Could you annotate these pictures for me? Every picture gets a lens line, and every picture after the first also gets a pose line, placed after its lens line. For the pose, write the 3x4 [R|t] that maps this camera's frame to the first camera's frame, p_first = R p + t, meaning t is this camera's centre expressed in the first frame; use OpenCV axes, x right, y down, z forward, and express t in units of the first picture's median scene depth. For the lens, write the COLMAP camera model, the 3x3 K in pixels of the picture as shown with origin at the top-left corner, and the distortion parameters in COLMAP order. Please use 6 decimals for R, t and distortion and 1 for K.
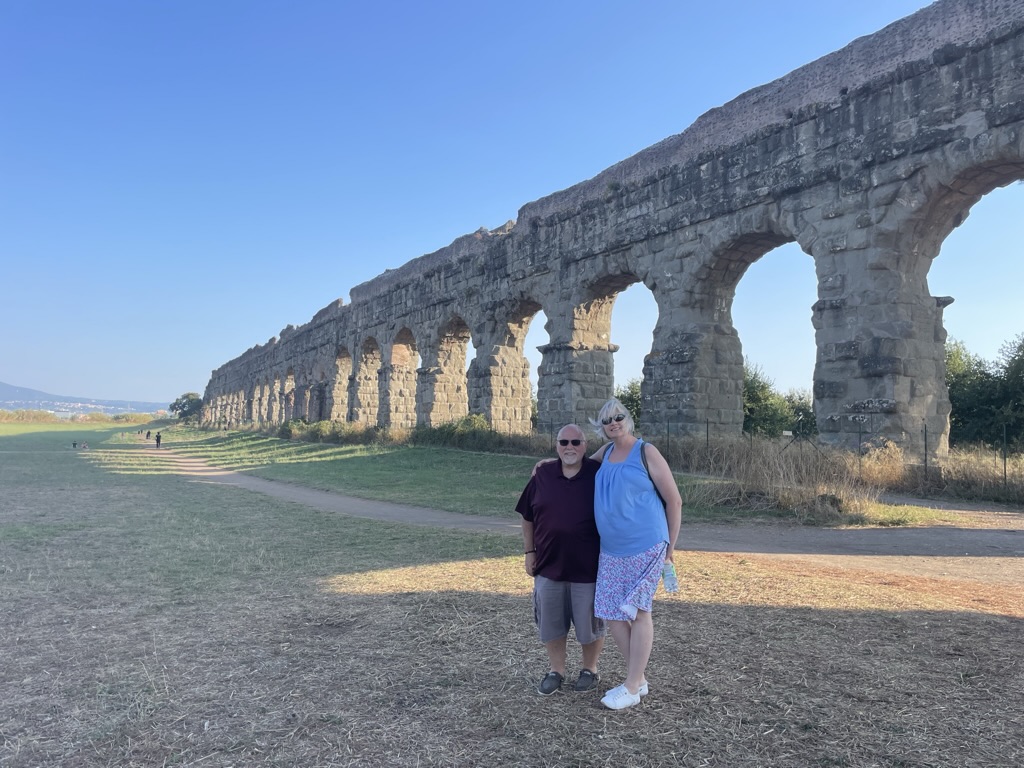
lens RADIAL K [[770.2, 0, 512.0], [0, 770.2, 384.0], [0, 0, 1]] dist [0.105239, -0.162885]
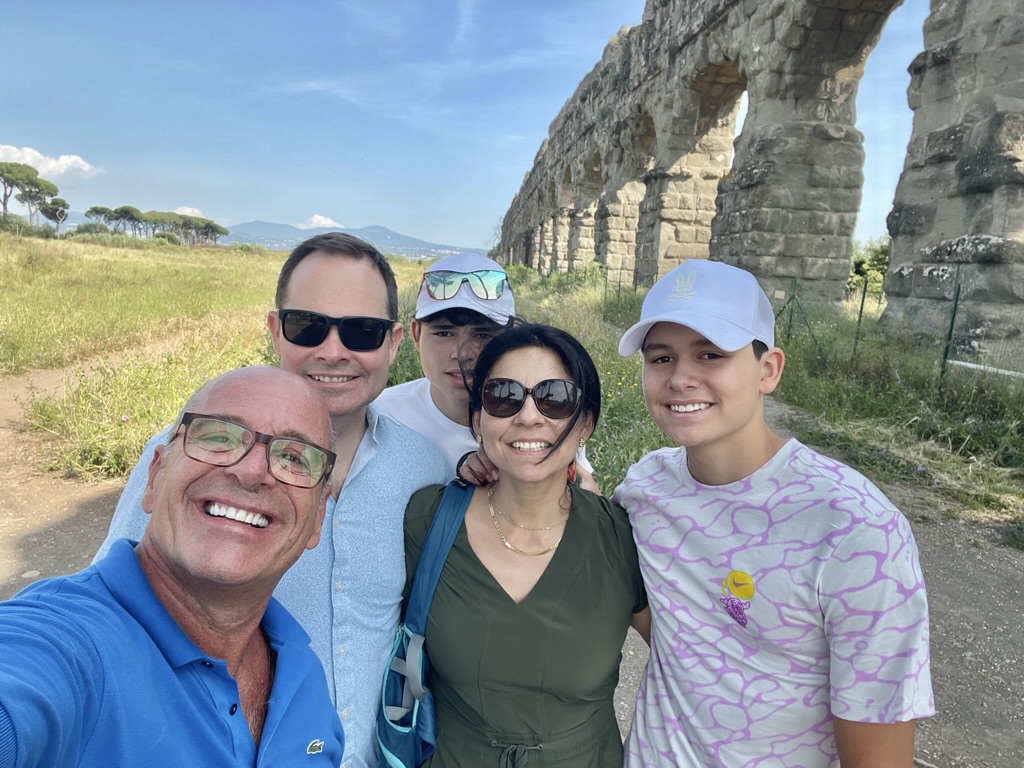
lens RADIAL K [[714.7, 0, 512.0], [0, 714.7, 384.0], [0, 0, 1]] dist [0.096770, -0.097563]
pose [[0.913746, 0.097075, -0.394519, 0.254633], [-0.016856, 0.979258, 0.201917, 0.014882], [0.405937, -0.177851, 0.896429, 0.275573]]
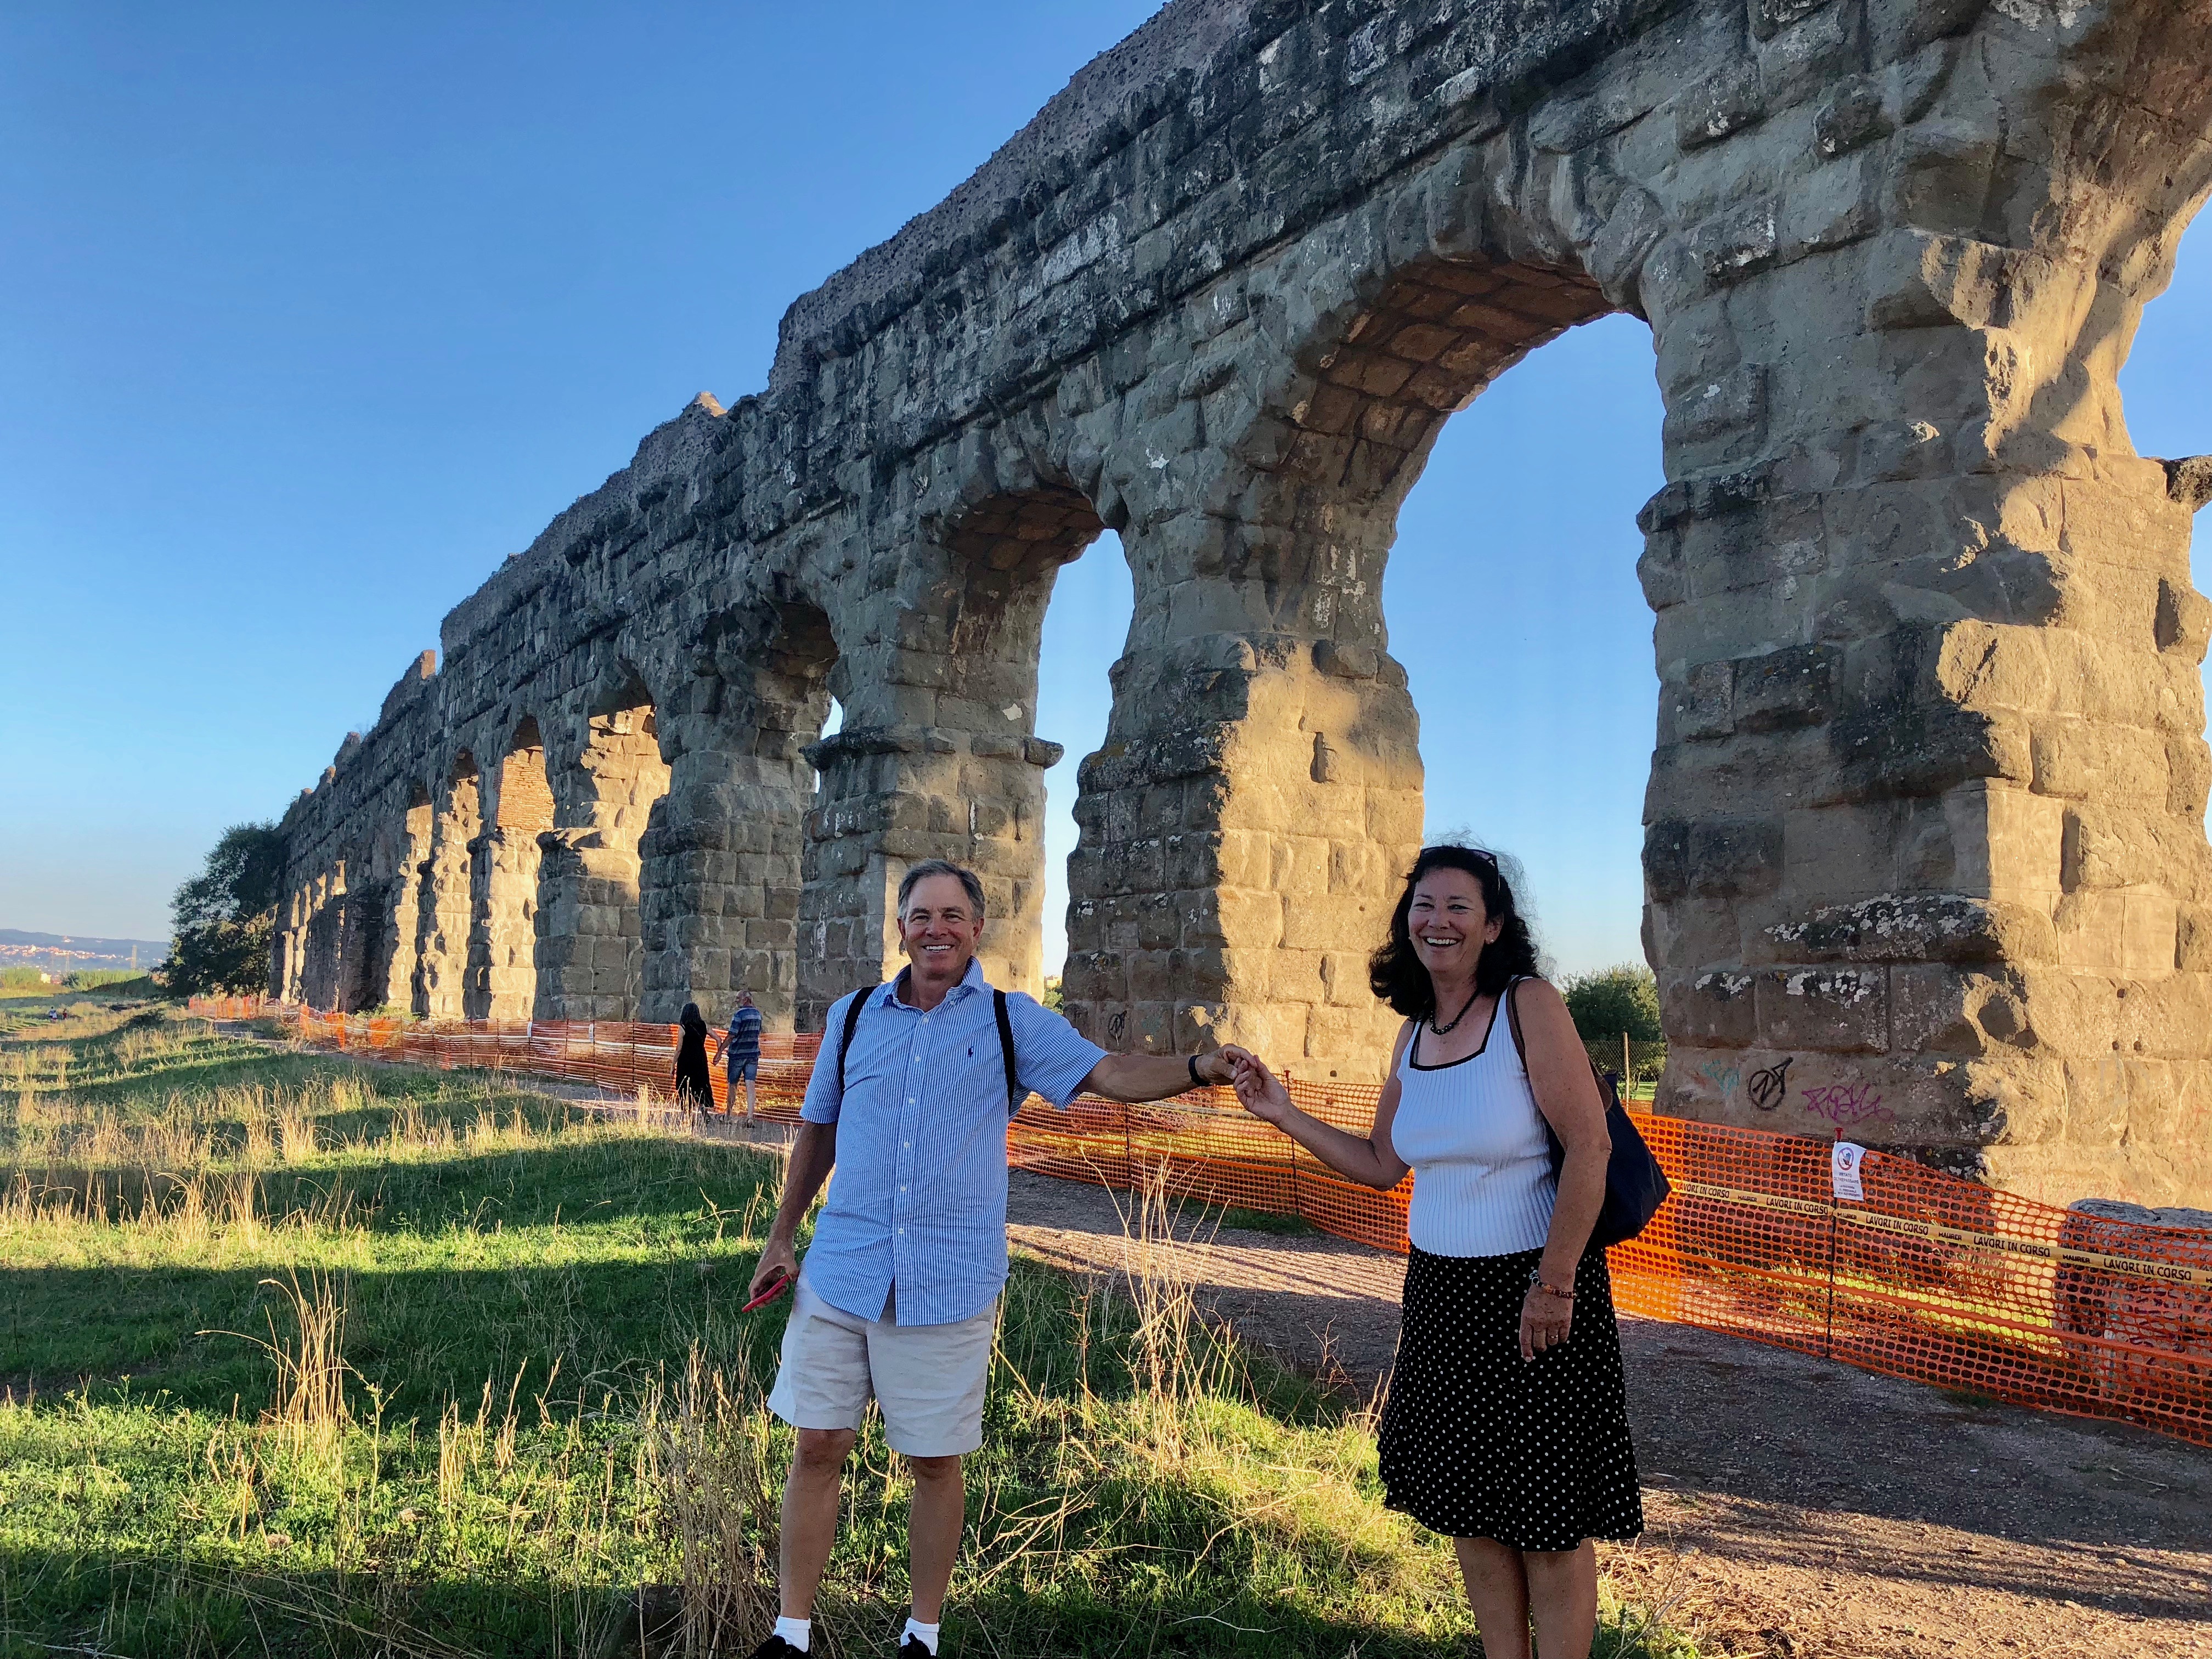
lens RADIAL K [[1788.5, 0, 1106.0], [0, 1788.5, 829.5], [0, 0, 1]] dist [0.112689, -0.277464]
pose [[0.999509, 0.013815, 0.028112, 0.149749], [-0.012479, 0.998809, -0.047162, 0.017730], [-0.028730, 0.046788, 0.998492, 0.330901]]
